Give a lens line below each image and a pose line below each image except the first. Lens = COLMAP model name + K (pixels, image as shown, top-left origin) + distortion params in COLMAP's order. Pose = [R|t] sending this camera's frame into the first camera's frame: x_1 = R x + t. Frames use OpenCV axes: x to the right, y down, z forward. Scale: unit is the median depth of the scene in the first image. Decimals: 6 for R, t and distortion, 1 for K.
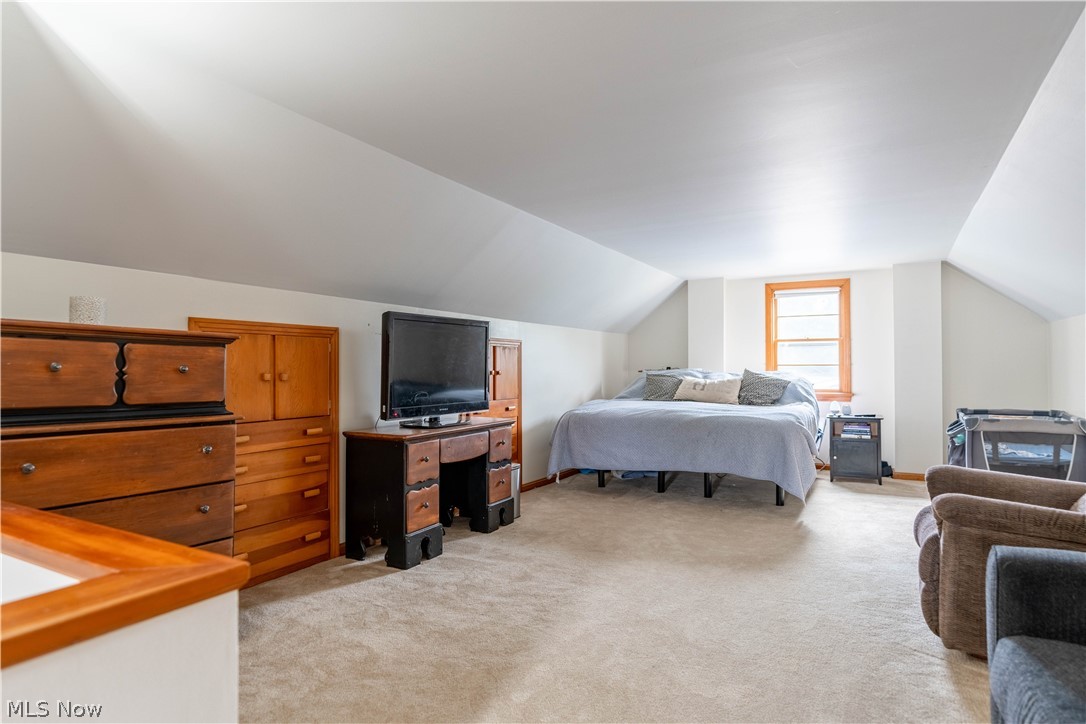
lens RADIAL K [[600.0, 0, 540.8], [0, 600.0, 358.7], [0, 0, 1]] dist [0.002032, 0.000006]
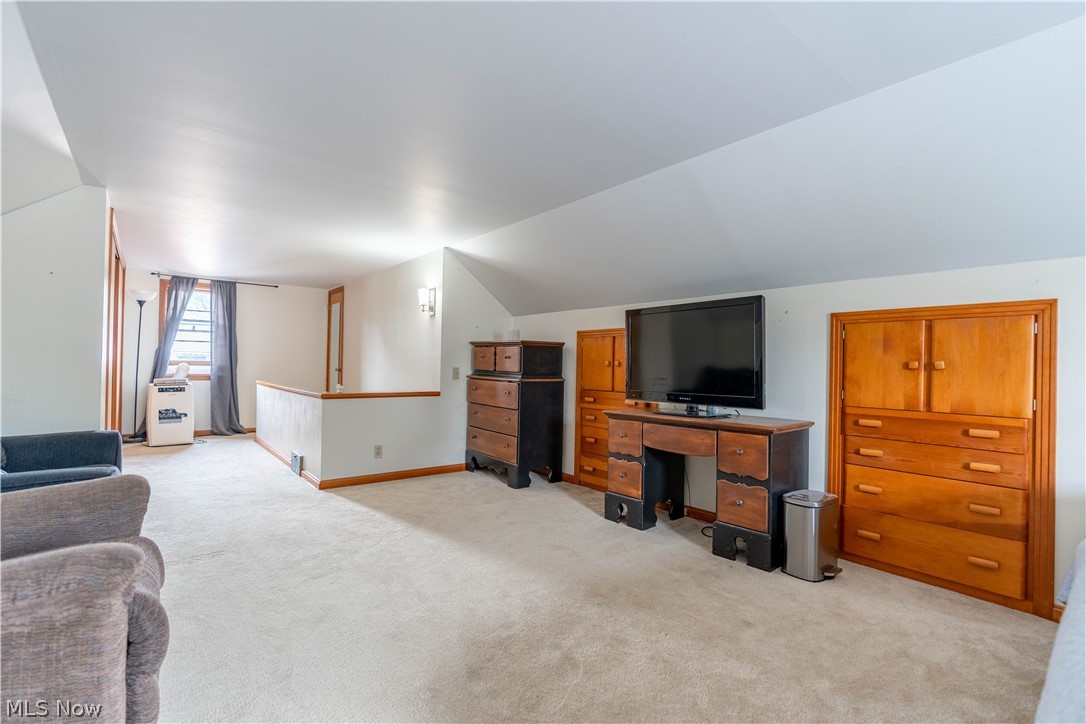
lens RADIAL K [[490.7, 0, 541.1], [0, 490.7, 367.0], [0, 0, 1]] dist [-0.009635, 0.000829]
pose [[-0.358330, 0.000959, -0.933594, 0.751681], [0.003986, 0.999992, -0.000503, 0.037498], [0.933586, -0.003902, -0.358331, 1.210463]]
